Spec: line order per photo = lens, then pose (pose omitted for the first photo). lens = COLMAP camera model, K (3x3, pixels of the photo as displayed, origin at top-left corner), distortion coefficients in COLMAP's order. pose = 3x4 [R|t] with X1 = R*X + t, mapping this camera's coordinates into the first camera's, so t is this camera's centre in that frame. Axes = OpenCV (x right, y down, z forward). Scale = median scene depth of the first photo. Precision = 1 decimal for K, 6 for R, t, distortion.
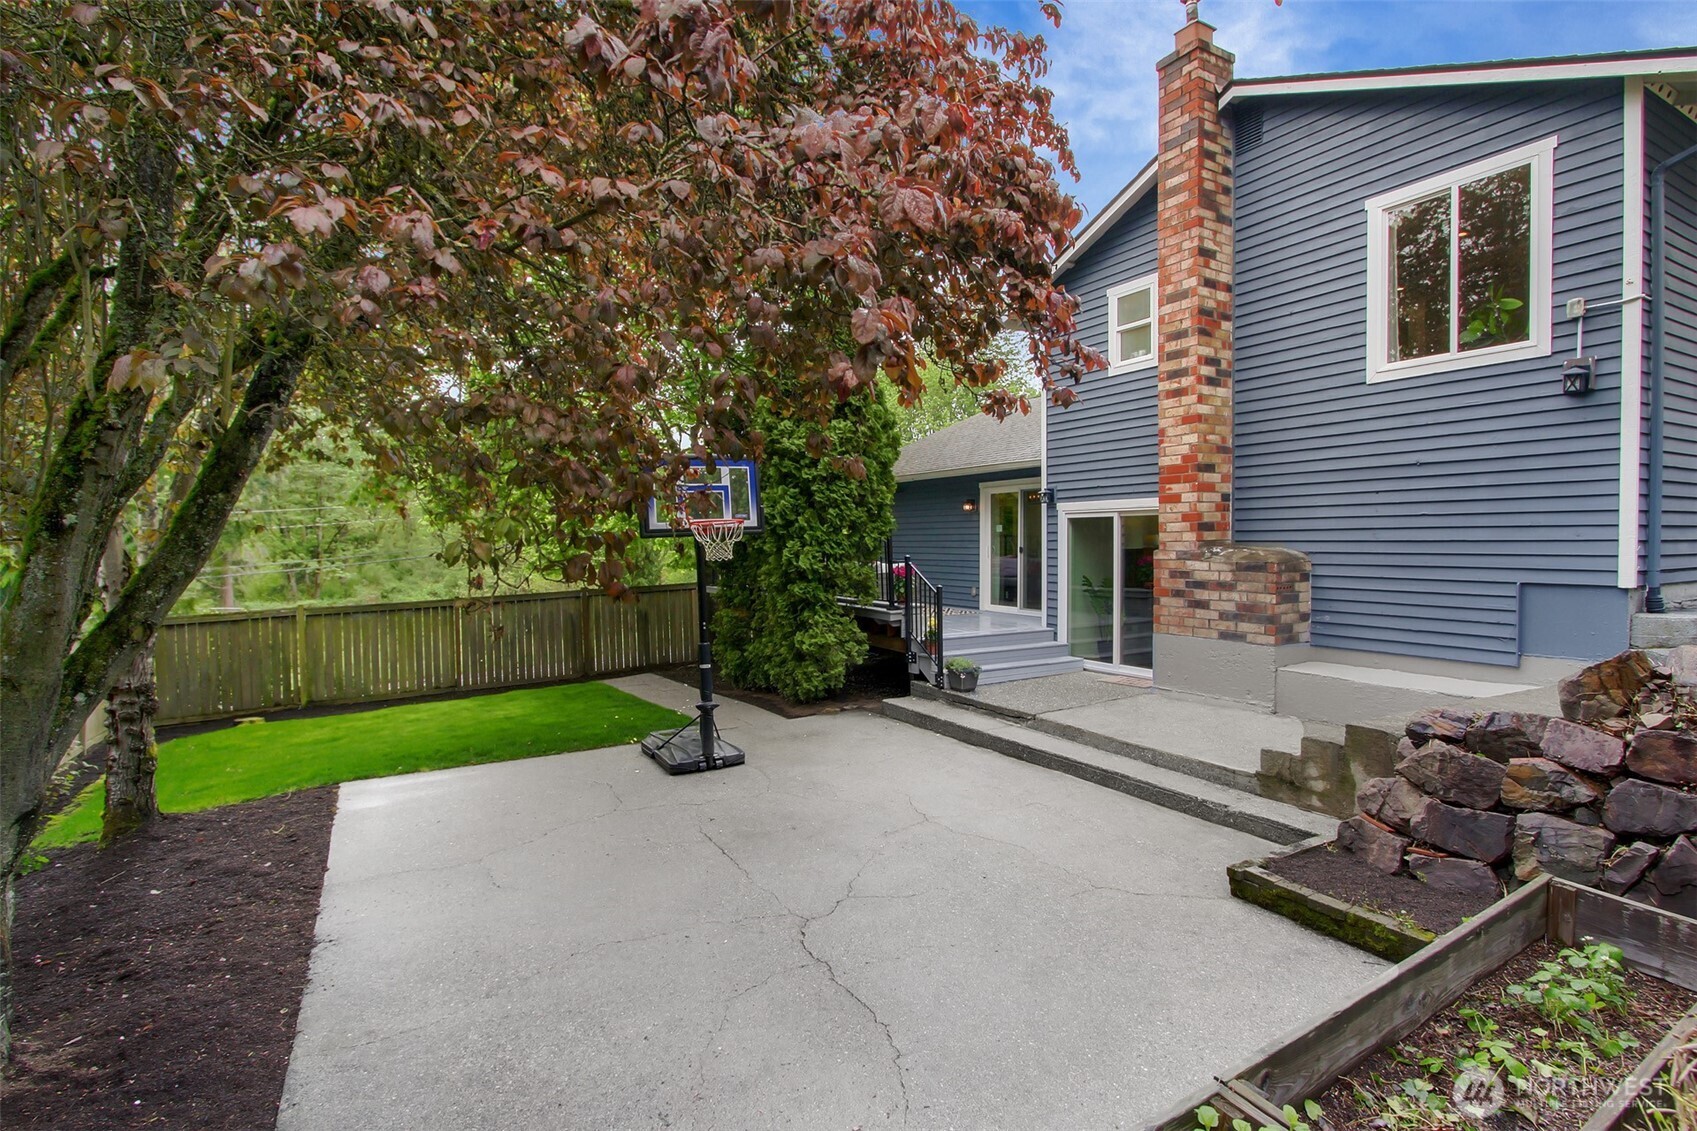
lens RADIAL K [[796.3, 0, 848.5], [0, 796.3, 565.5], [0, 0, 1]] dist [-0.013013, 0.000455]
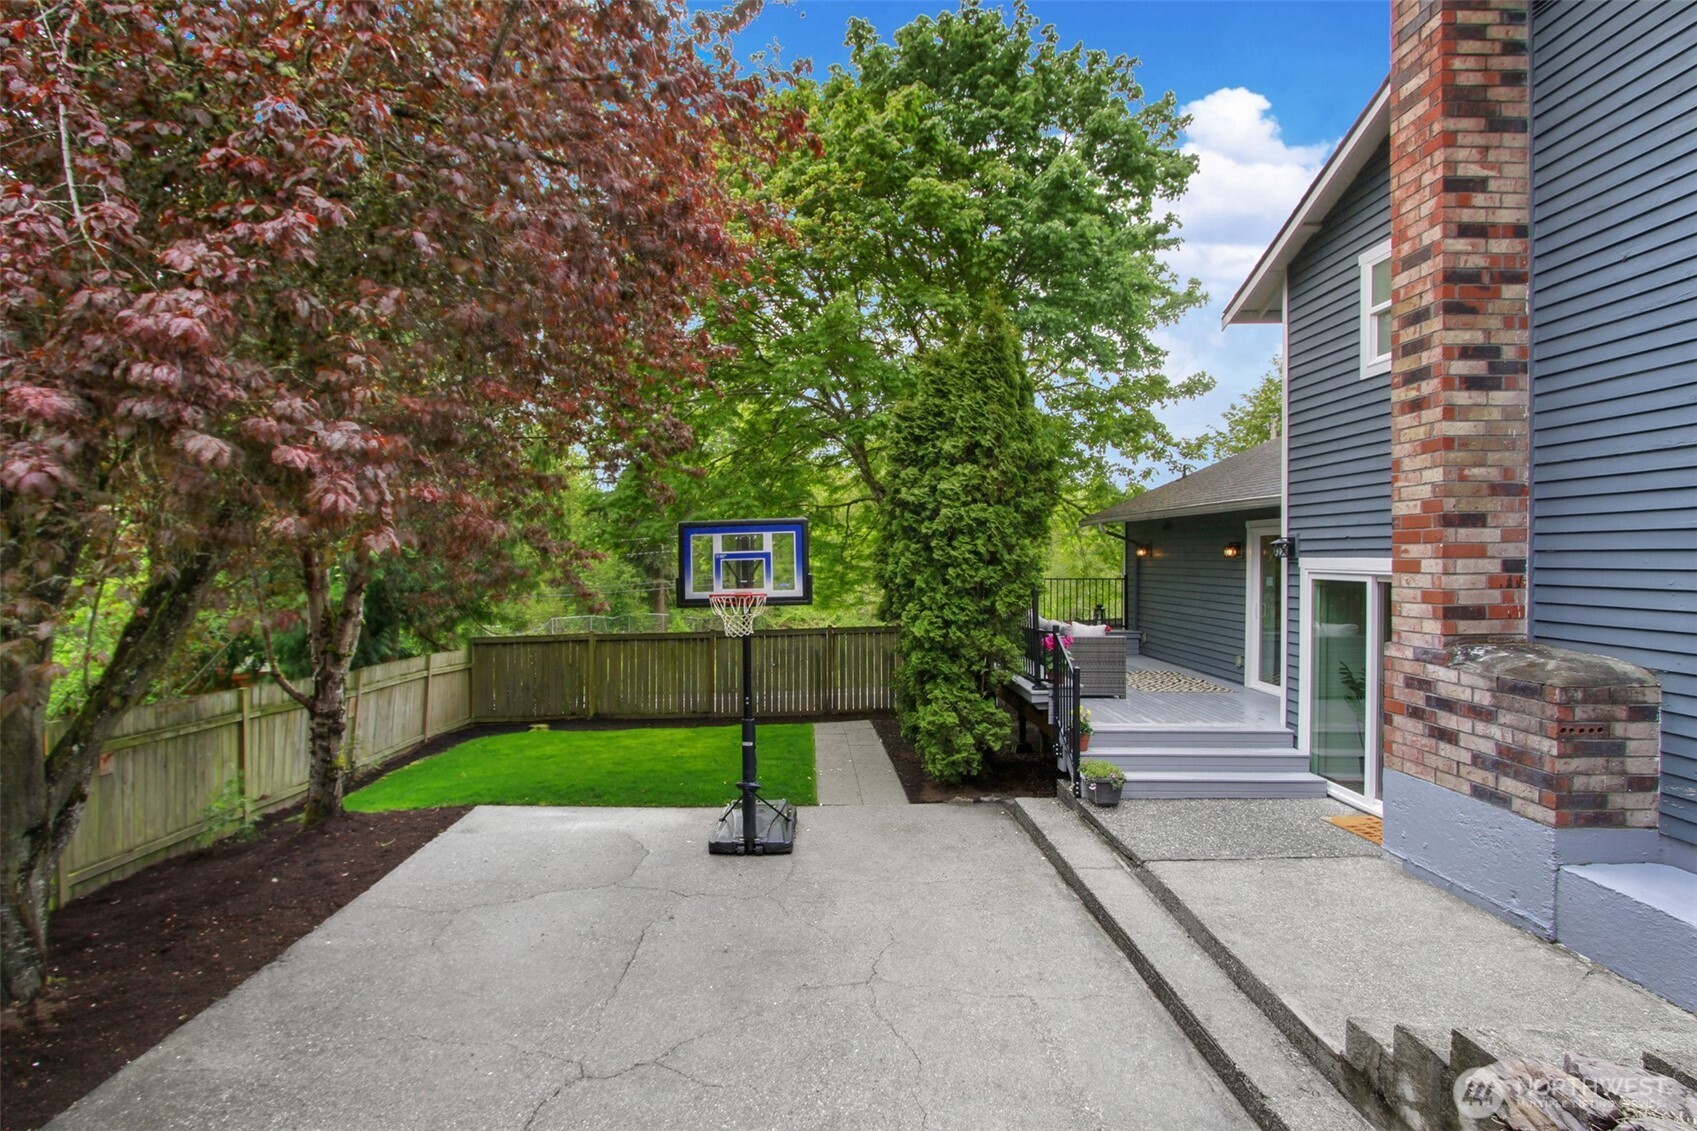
lens RADIAL K [[819.2, 0, 809.6], [0, 819.2, 561.8], [0, 0, 1]] dist [-0.015802, 0.001058]
pose [[0.857273, 0.012985, -0.514698, 0.335212], [-0.025074, 0.999549, -0.016547, -0.065765], [0.514251, 0.027091, 0.857212, 0.176755]]
